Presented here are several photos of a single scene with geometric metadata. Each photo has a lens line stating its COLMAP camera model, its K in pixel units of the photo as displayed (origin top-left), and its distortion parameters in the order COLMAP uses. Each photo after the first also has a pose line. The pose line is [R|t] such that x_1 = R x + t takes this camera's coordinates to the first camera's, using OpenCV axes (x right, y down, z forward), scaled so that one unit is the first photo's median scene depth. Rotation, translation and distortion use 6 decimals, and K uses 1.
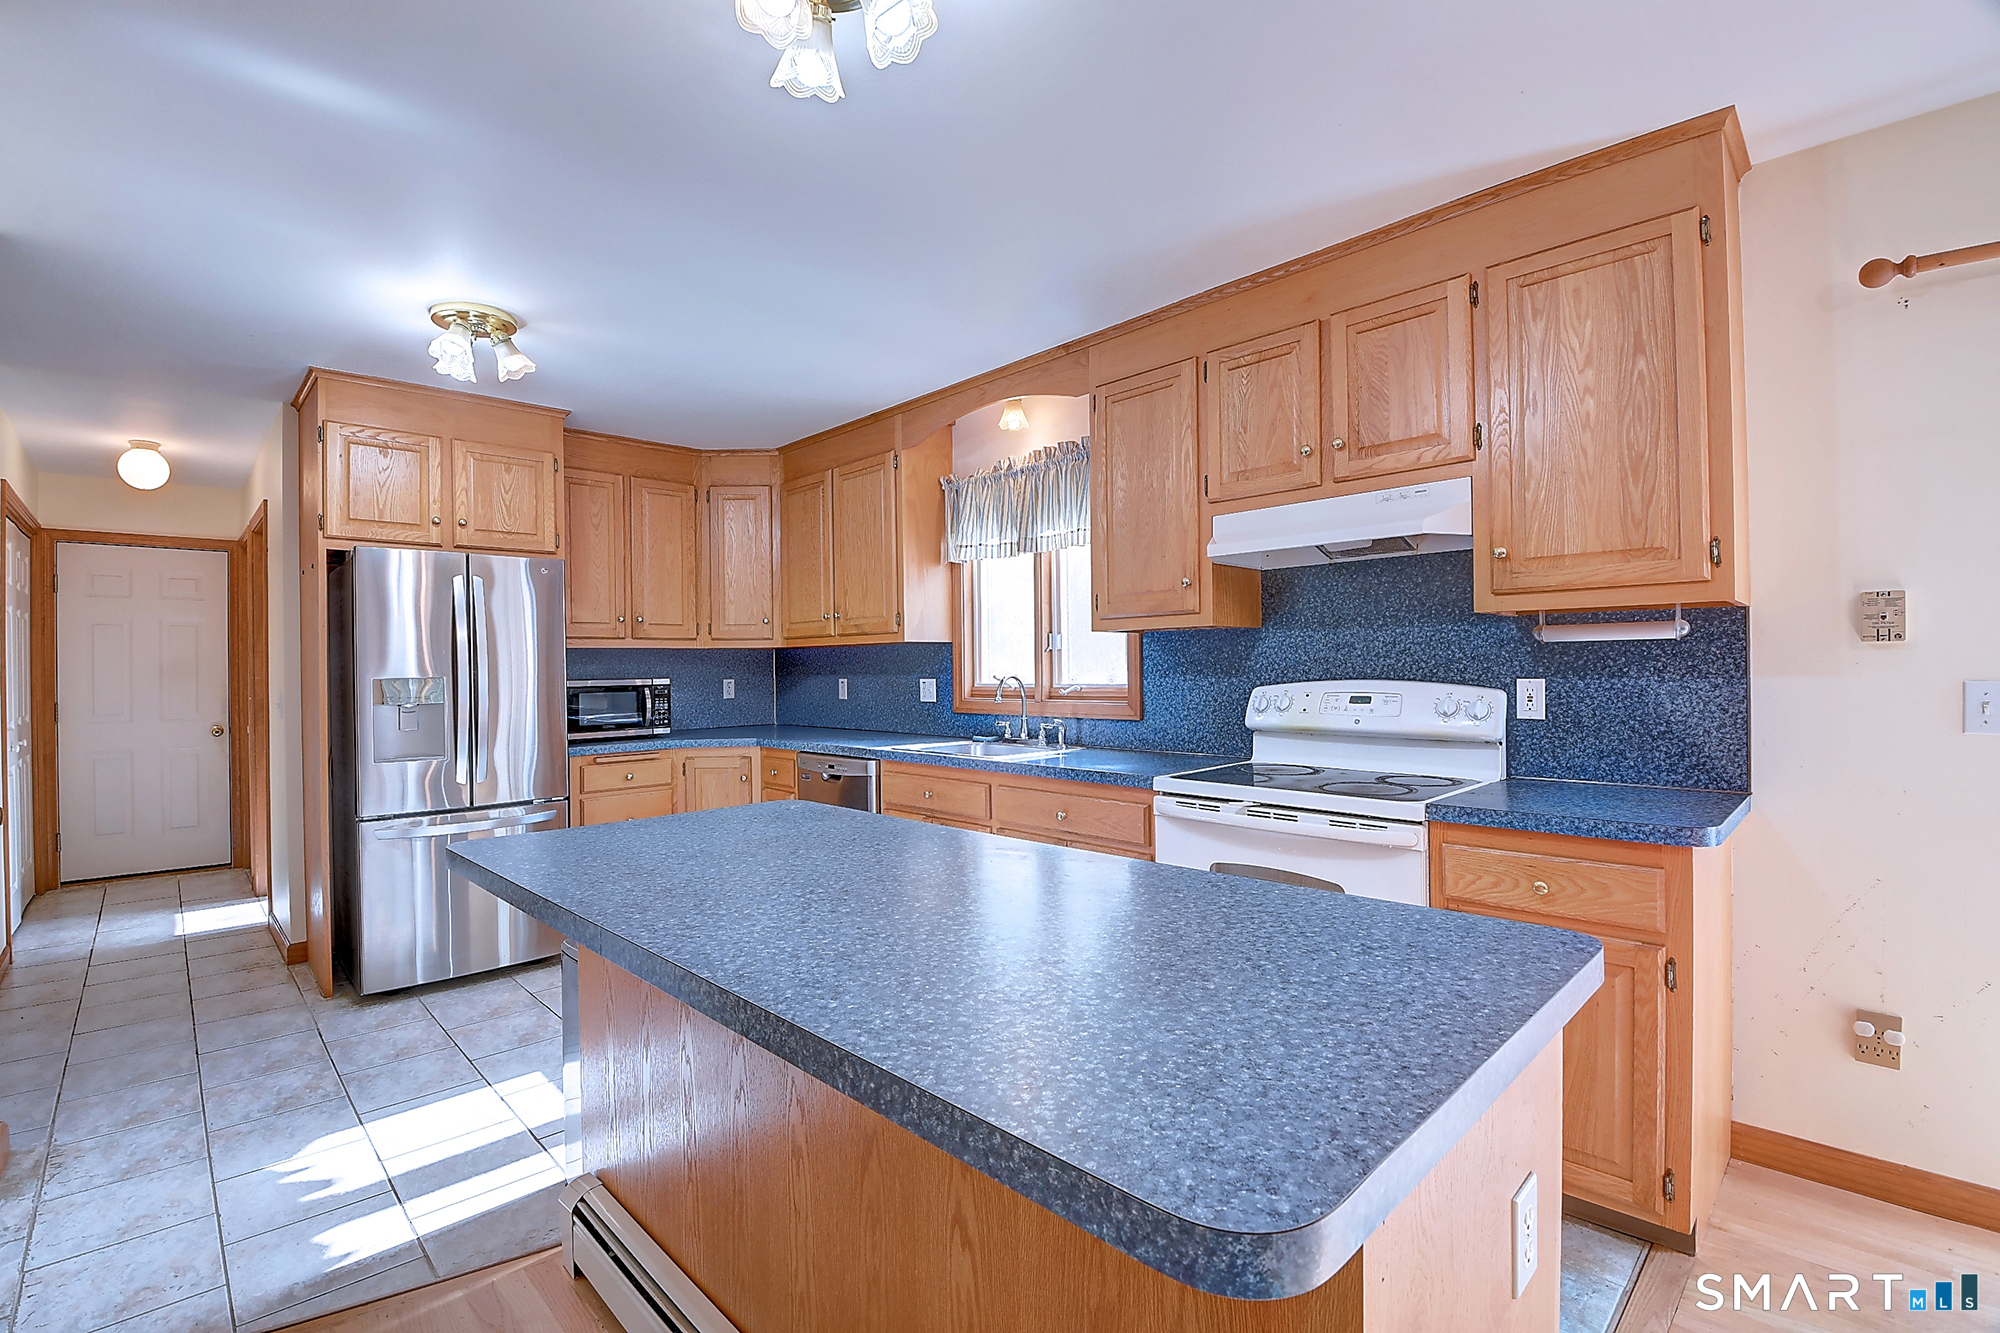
lens RADIAL K [[870.8, 0, 1002.8], [0, 870.8, 663.4], [0, 0, 1]] dist [-0.024991, -0.002481]
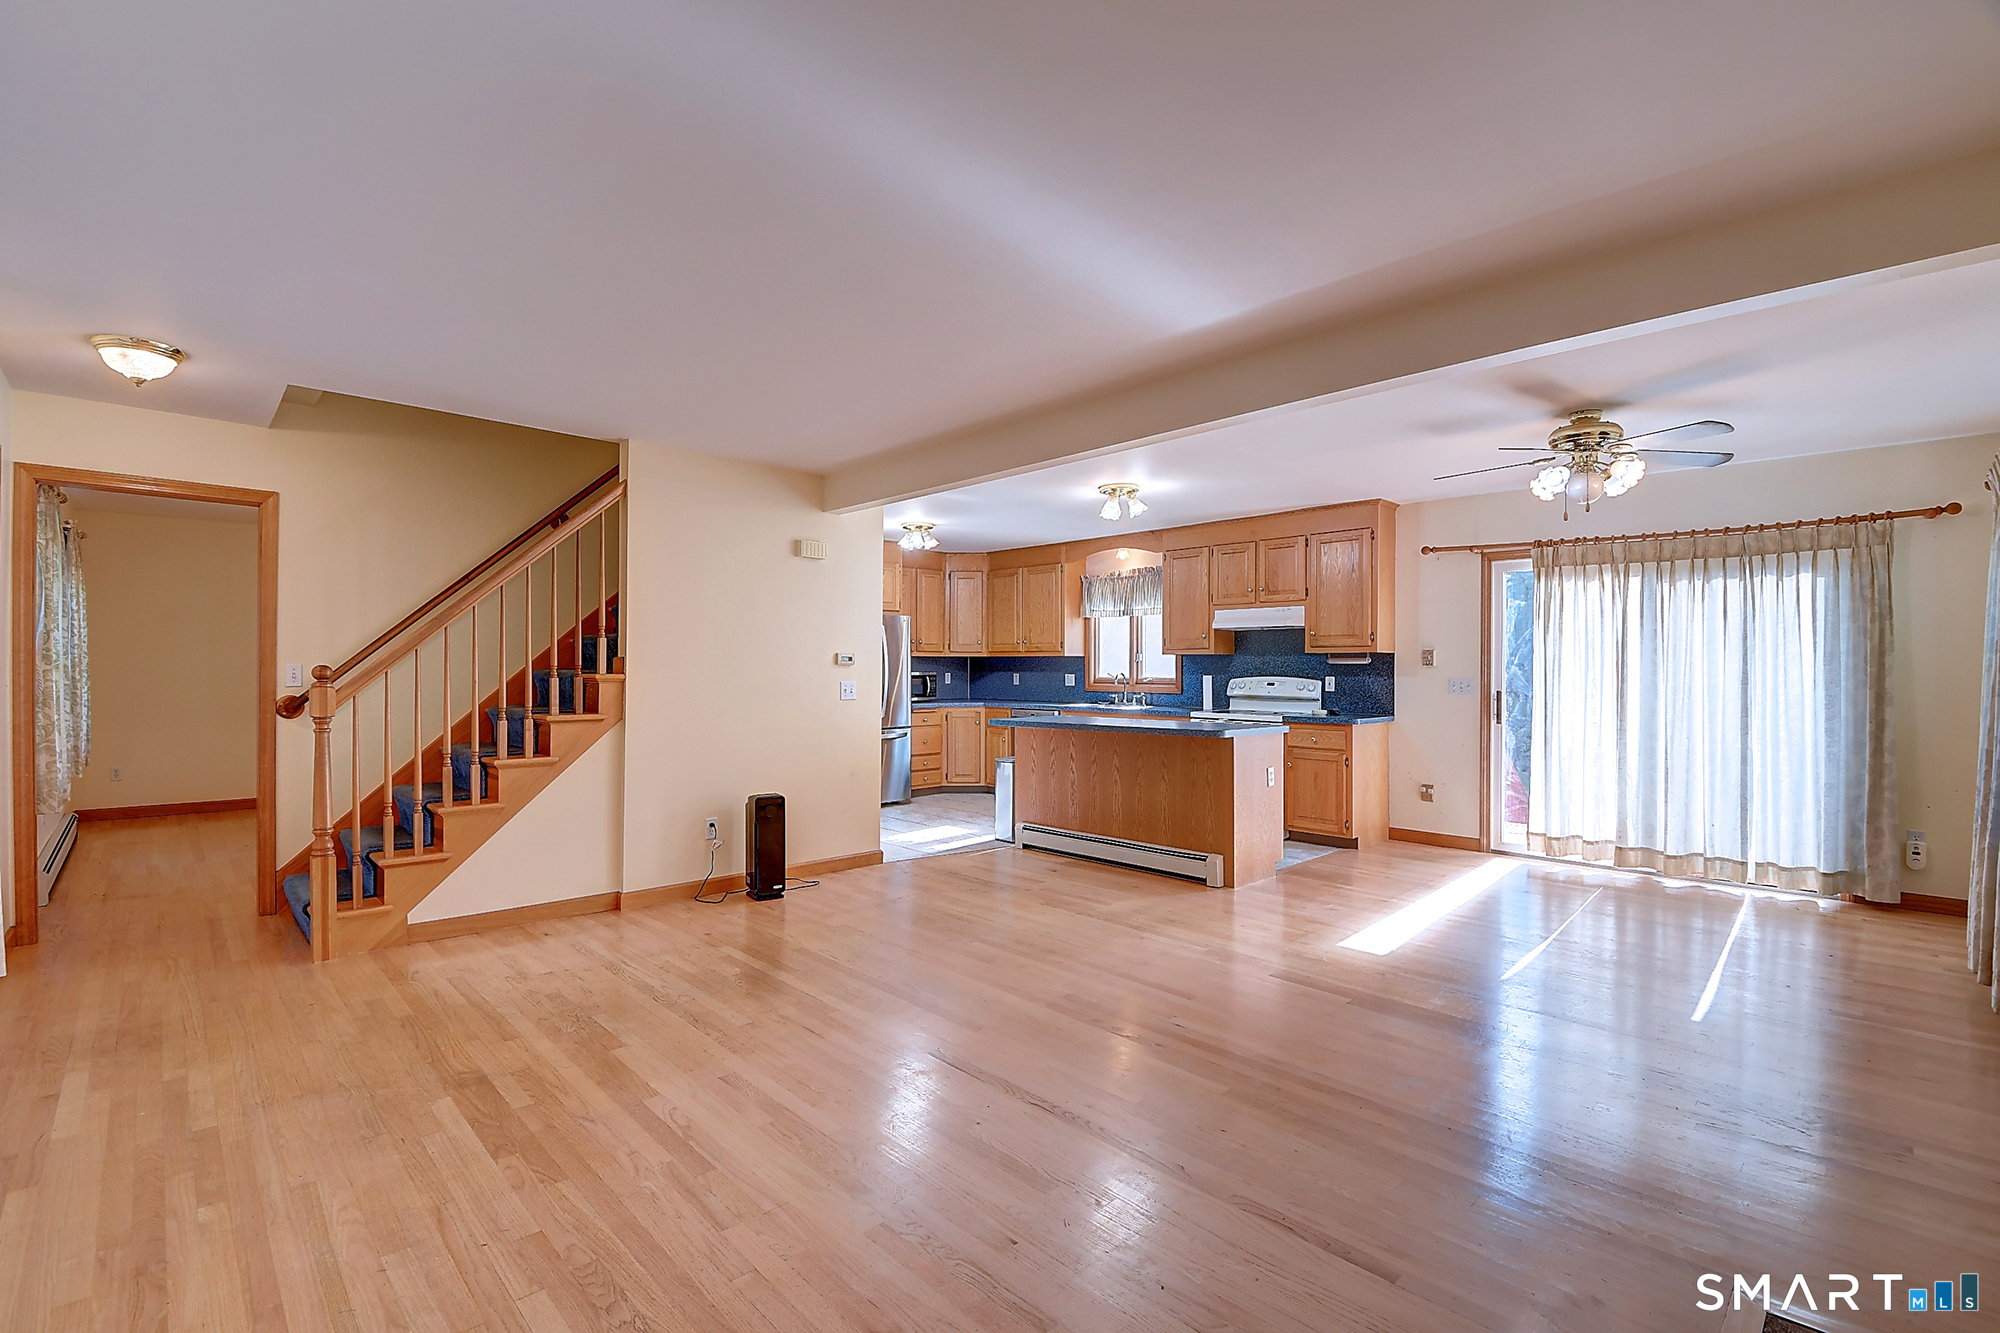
lens RADIAL K [[870.8, 0, 994.4], [0, 870.8, 665.9], [0, 0, 1]] dist [-0.024991, -0.002481]
pose [[0.999868, 0.014609, -0.007139, -0.312204], [-0.014584, 0.999887, 0.003524, -0.007347], [0.007189, -0.003419, 0.999968, -1.265271]]
